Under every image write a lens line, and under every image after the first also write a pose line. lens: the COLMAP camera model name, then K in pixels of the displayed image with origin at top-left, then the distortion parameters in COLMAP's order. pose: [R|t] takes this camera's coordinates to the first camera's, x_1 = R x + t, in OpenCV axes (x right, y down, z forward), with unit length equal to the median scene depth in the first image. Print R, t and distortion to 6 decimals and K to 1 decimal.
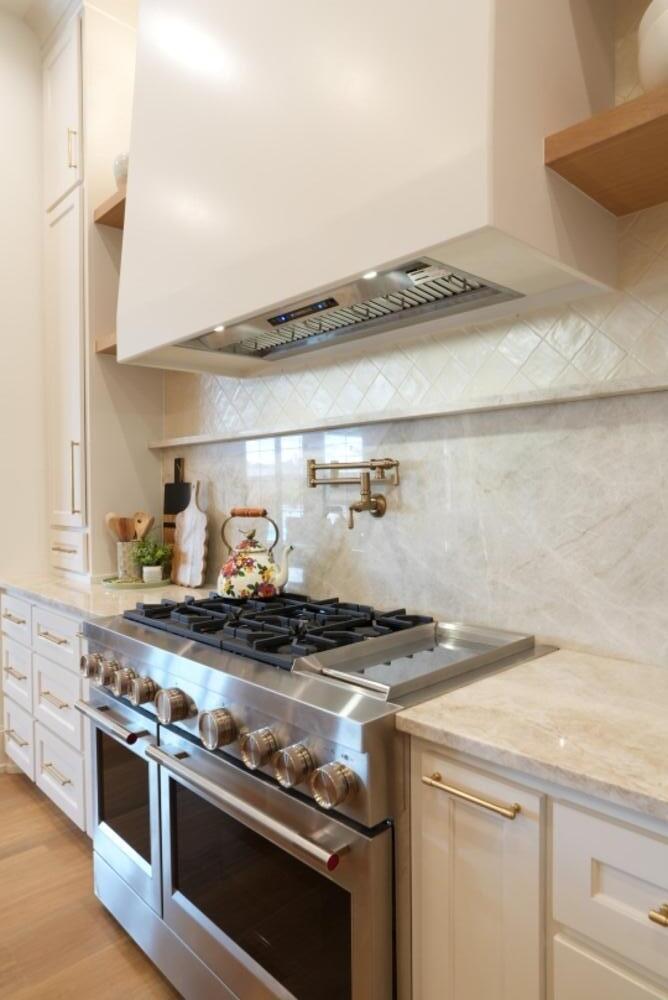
lens RADIAL K [[618.7, 0, 334.0], [0, 618.7, 500.0], [0, 0, 1]] dist [0.000234, 0.000023]
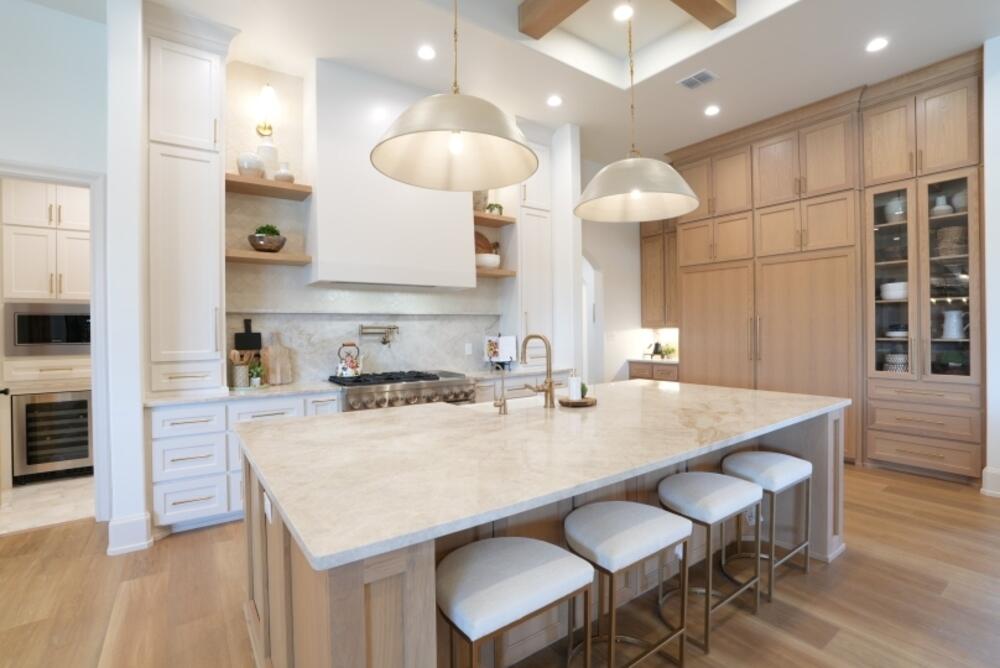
lens RADIAL K [[465.2, 0, 502.9], [0, 465.2, 332.6], [0, 0, 1]] dist [-0.066426, 0.025825]
pose [[0.131201, 0.004568, 0.991345, -2.143926], [0.023269, 0.999700, -0.007686, 0.000169], [-0.991083, 0.024076, 0.131055, 0.109714]]
